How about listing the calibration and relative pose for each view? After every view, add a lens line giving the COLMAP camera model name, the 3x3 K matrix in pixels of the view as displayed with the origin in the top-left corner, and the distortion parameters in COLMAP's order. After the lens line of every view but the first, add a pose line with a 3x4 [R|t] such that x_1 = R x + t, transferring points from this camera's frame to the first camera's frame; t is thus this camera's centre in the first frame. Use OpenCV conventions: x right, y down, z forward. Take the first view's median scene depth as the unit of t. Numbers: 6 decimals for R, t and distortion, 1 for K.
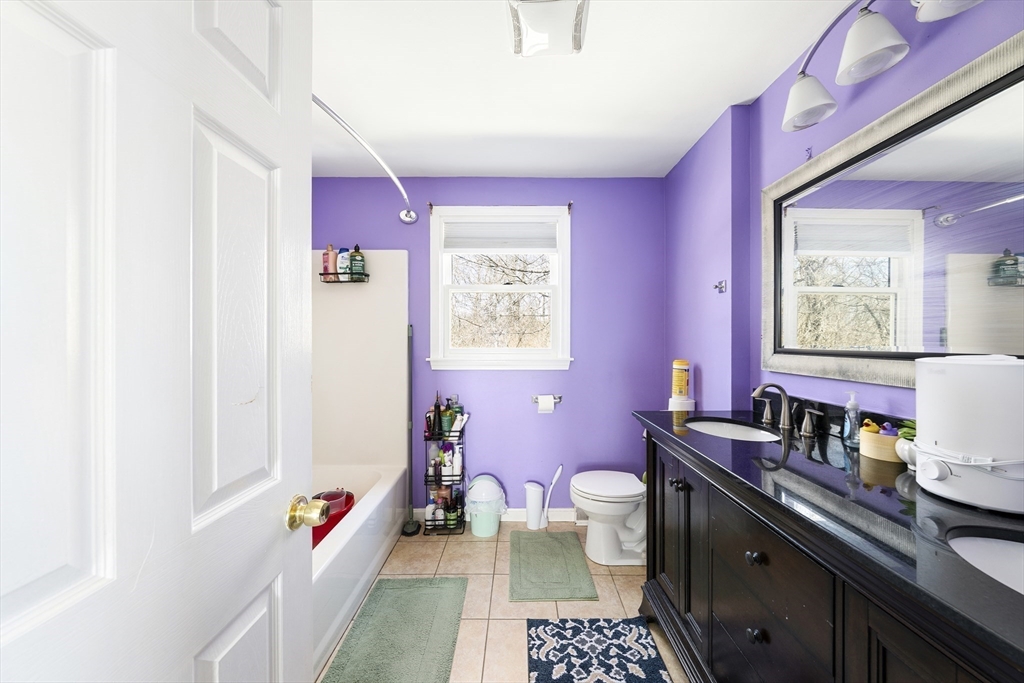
lens RADIAL K [[367.1, 0, 509.8], [0, 367.1, 341.2], [0, 0, 1]] dist [-0.001256, -0.000898]
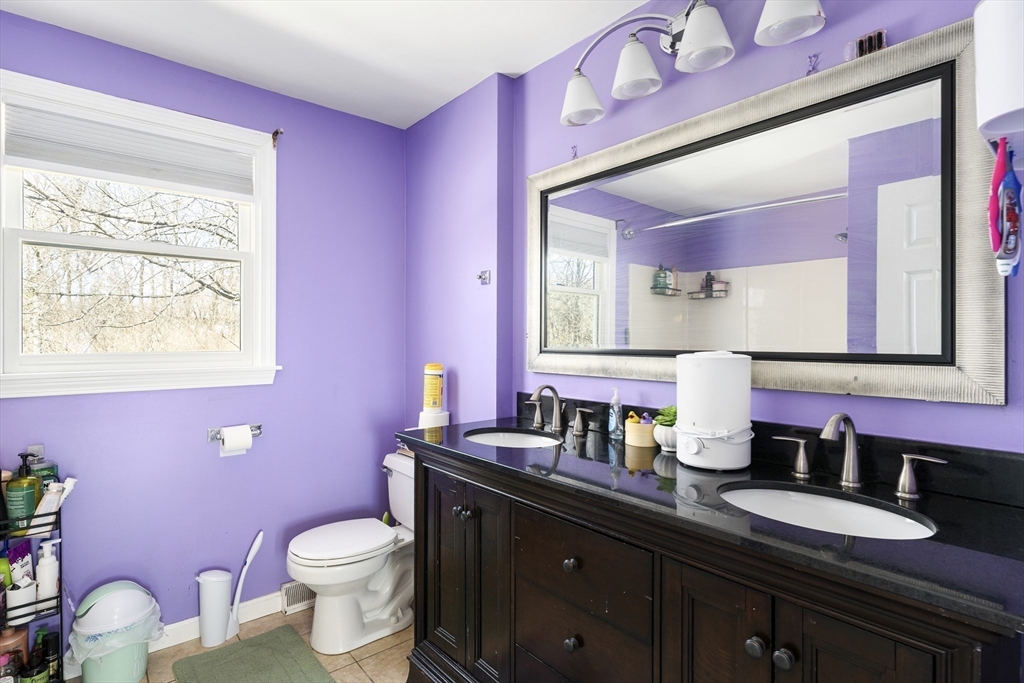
lens RADIAL K [[509.8, 0, 511.7], [0, 509.8, 344.4], [0, 0, 1]] dist [0.000570, 0.002513]
pose [[0.763669, -0.005516, 0.645585, -0.153417], [0.000301, 0.999966, 0.008187, -0.000577], [-0.645608, -0.006058, 0.763645, 0.036733]]
